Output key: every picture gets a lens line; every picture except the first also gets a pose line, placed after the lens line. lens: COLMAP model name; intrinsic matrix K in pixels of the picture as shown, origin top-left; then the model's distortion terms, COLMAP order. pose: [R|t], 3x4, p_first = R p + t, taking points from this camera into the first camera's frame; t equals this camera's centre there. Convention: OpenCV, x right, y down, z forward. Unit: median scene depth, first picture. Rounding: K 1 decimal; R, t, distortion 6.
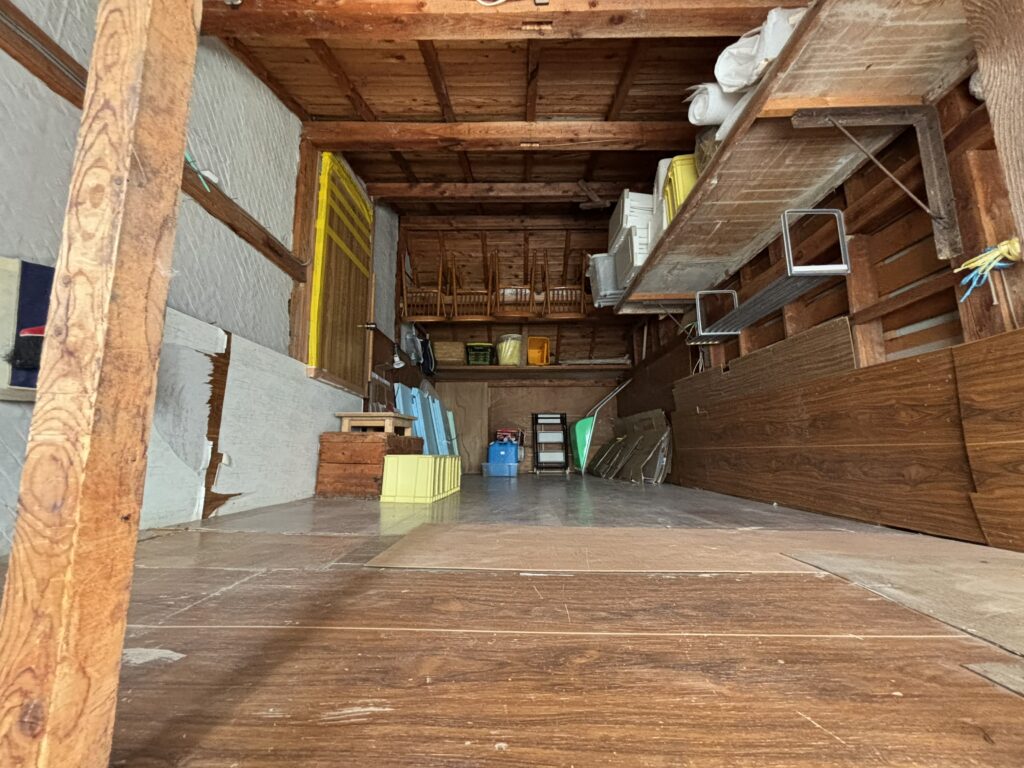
lens RADIAL K [[413.8, 0, 512.4], [0, 413.8, 386.6], [0, 0, 1]] dist [0.001348, 0.000644]
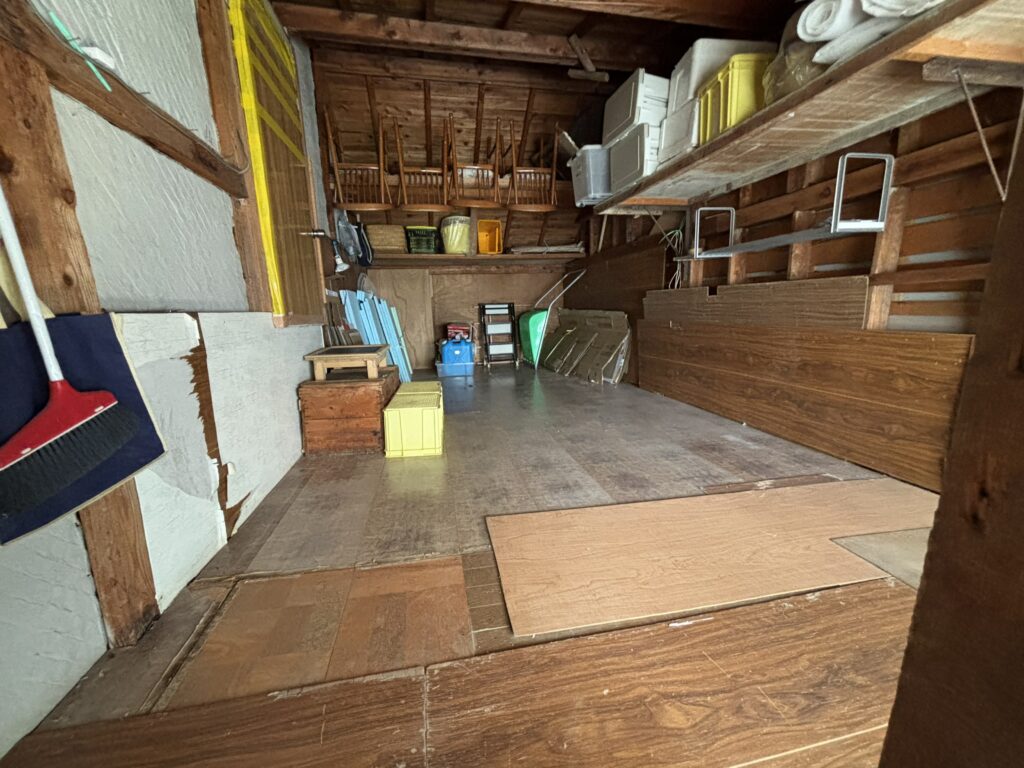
lens RADIAL K [[413.8, 0, 511.6], [0, 413.8, 385.7], [0, 0, 1]] dist [0.001348, 0.000644]
pose [[0.975380, -0.066030, 0.210414, -0.174301], [-0.009323, 0.940924, 0.338490, -0.151934], [-0.220334, -0.332118, 0.917143, 0.095759]]
